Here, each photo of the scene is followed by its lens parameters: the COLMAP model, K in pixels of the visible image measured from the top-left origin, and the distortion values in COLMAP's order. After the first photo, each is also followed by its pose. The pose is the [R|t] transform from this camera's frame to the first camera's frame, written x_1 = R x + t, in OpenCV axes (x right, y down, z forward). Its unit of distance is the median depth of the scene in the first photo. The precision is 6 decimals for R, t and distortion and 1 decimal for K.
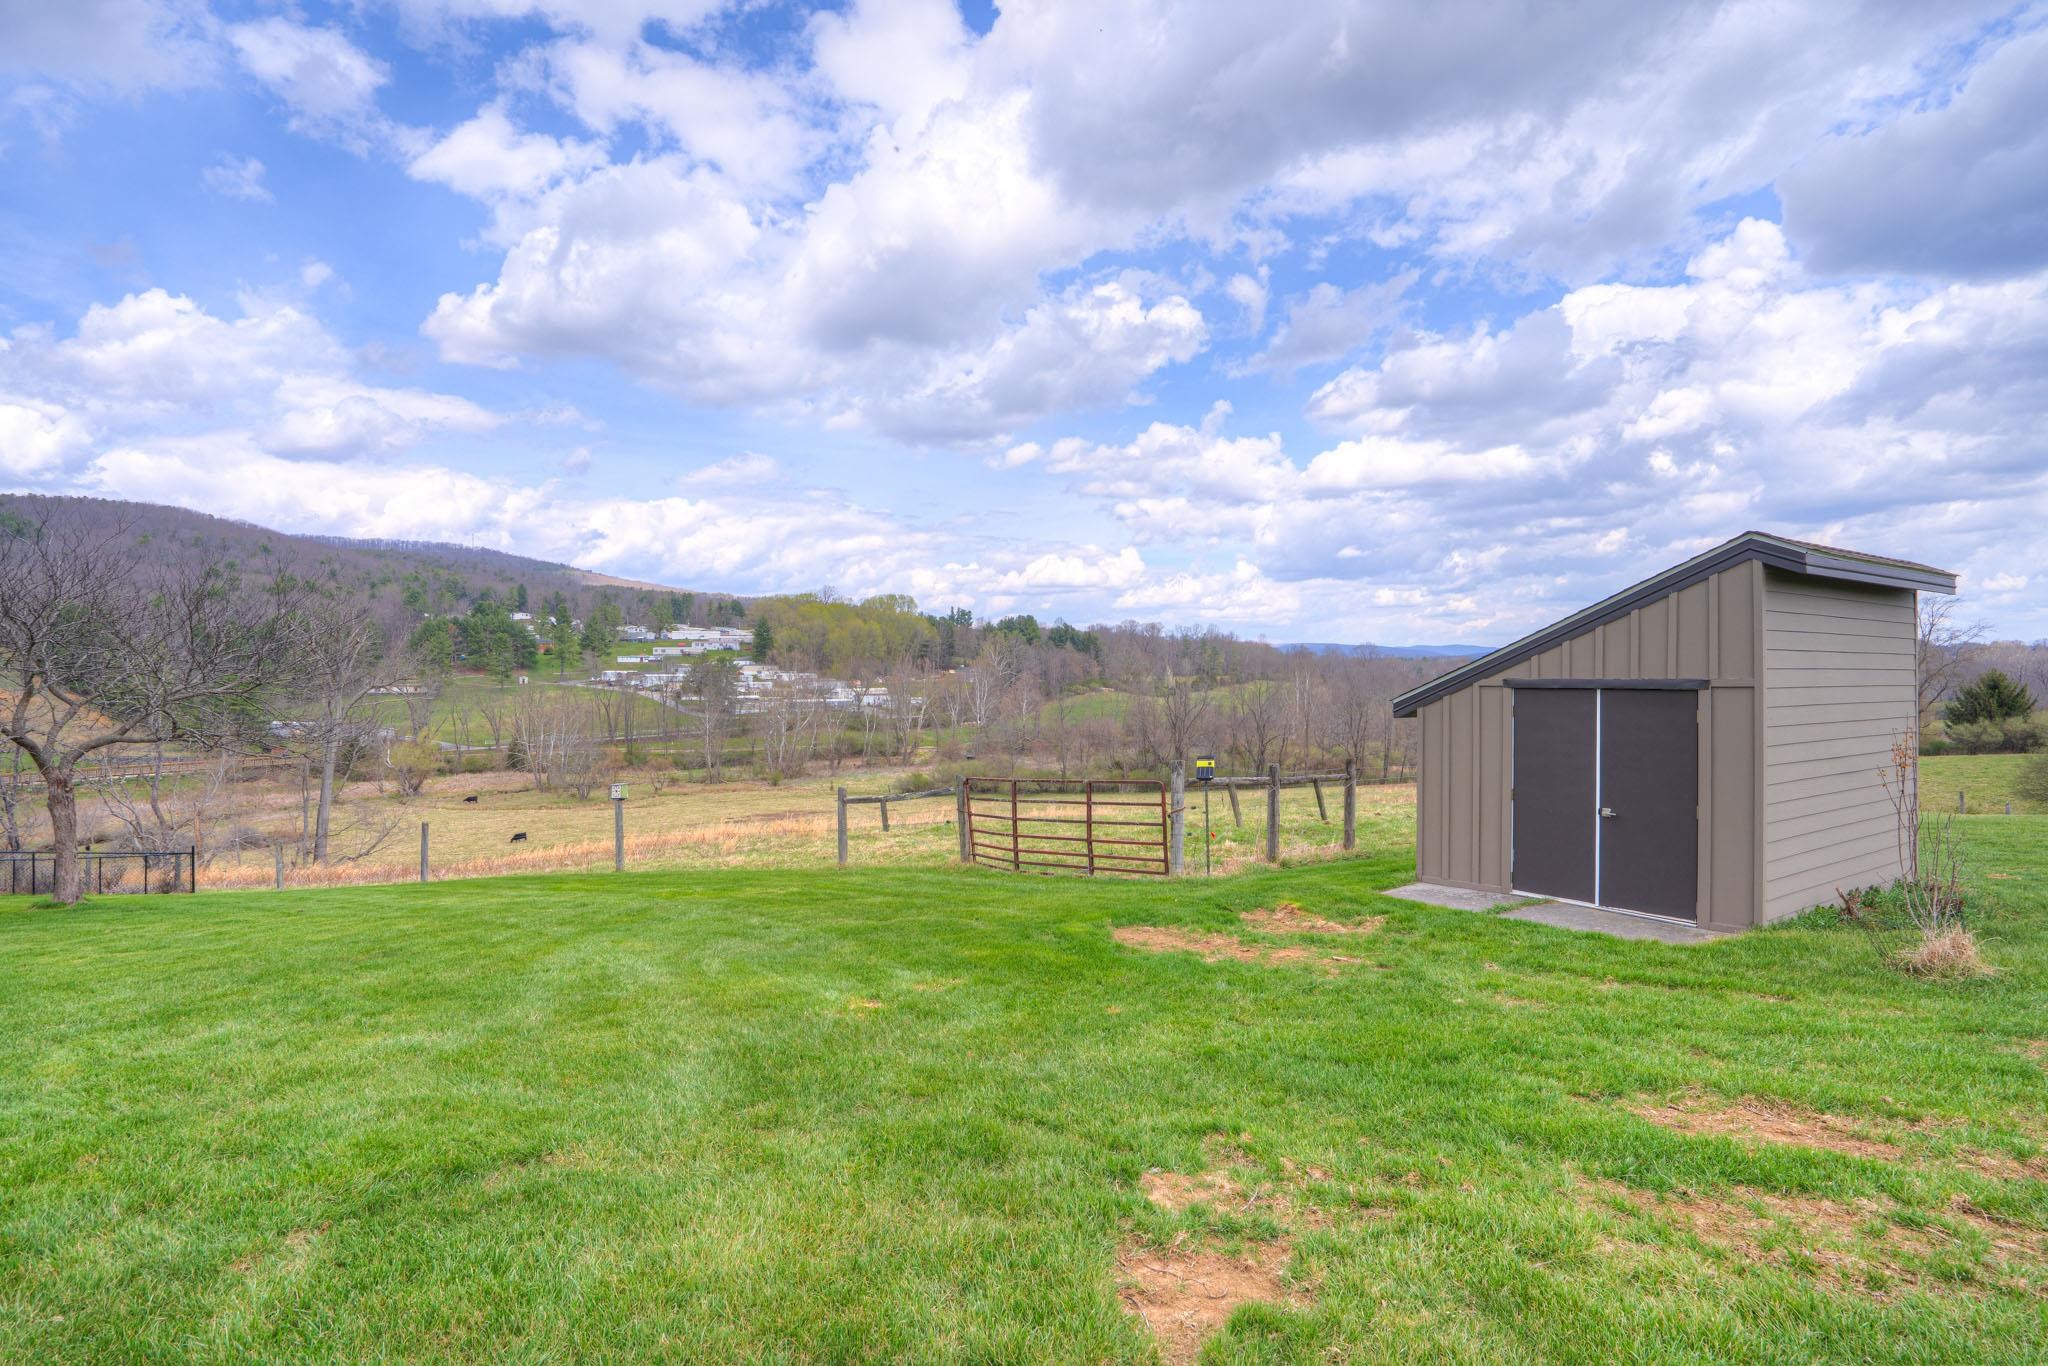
lens RADIAL K [[1125.8, 0, 1024.0], [0, 1125.8, 683.0], [0, 0, 1]] dist [-0.034256, -0.000087]
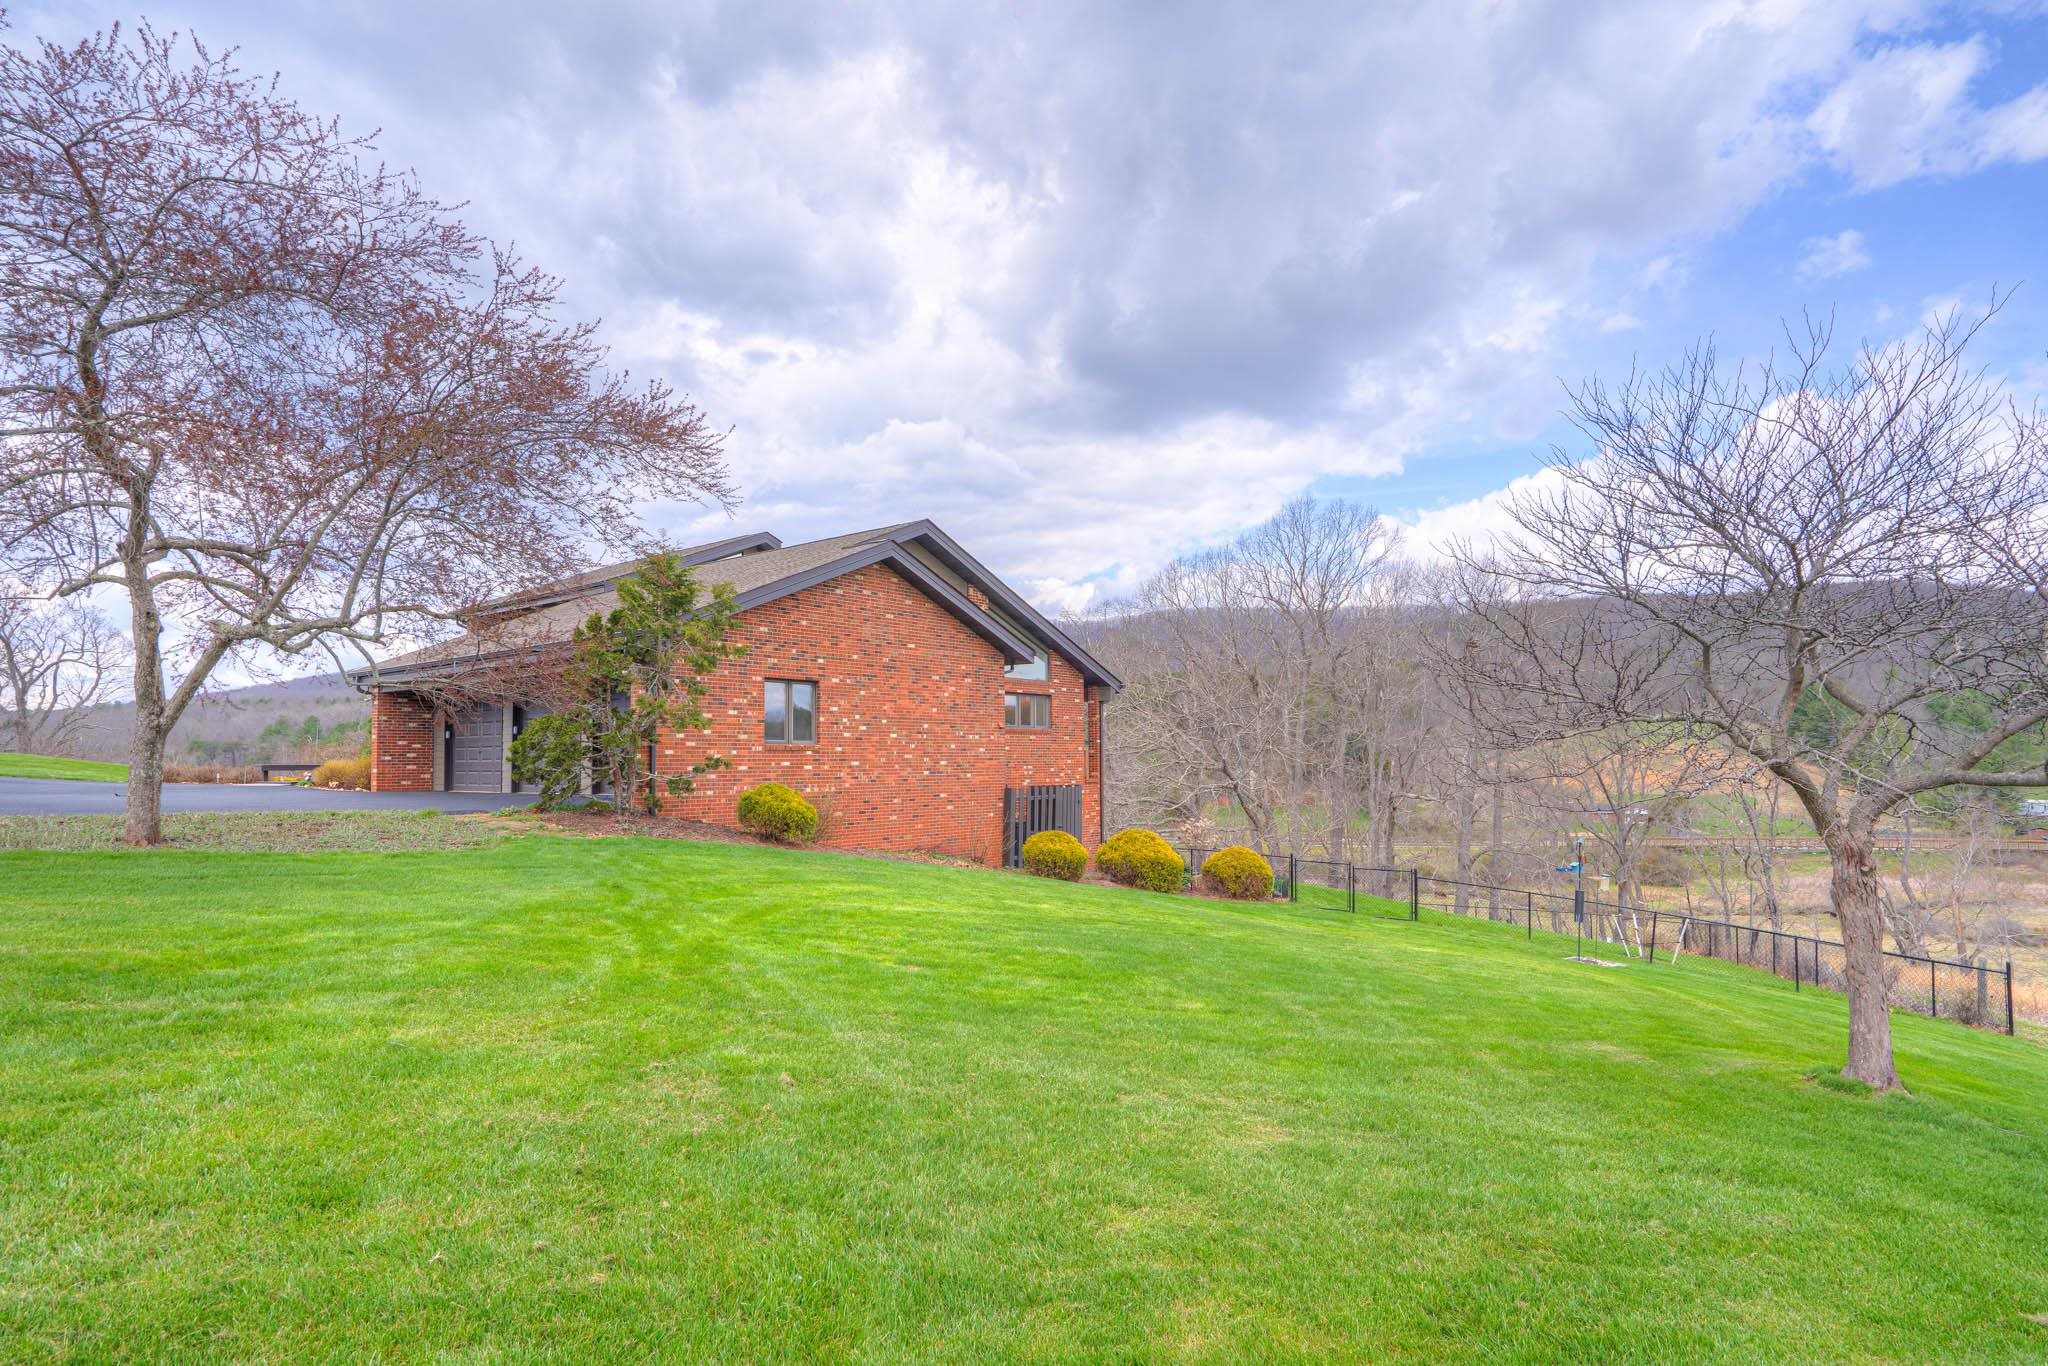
lens RADIAL K [[1125.8, 0, 1024.0], [0, 1125.8, 683.0], [0, 0, 1]] dist [-0.034256, -0.000087]
pose [[0.231838, -0.047939, -0.971572, -0.237922], [-0.017236, 0.998426, -0.053377, 0.022671], [0.972602, 0.029121, 0.230647, 0.255239]]
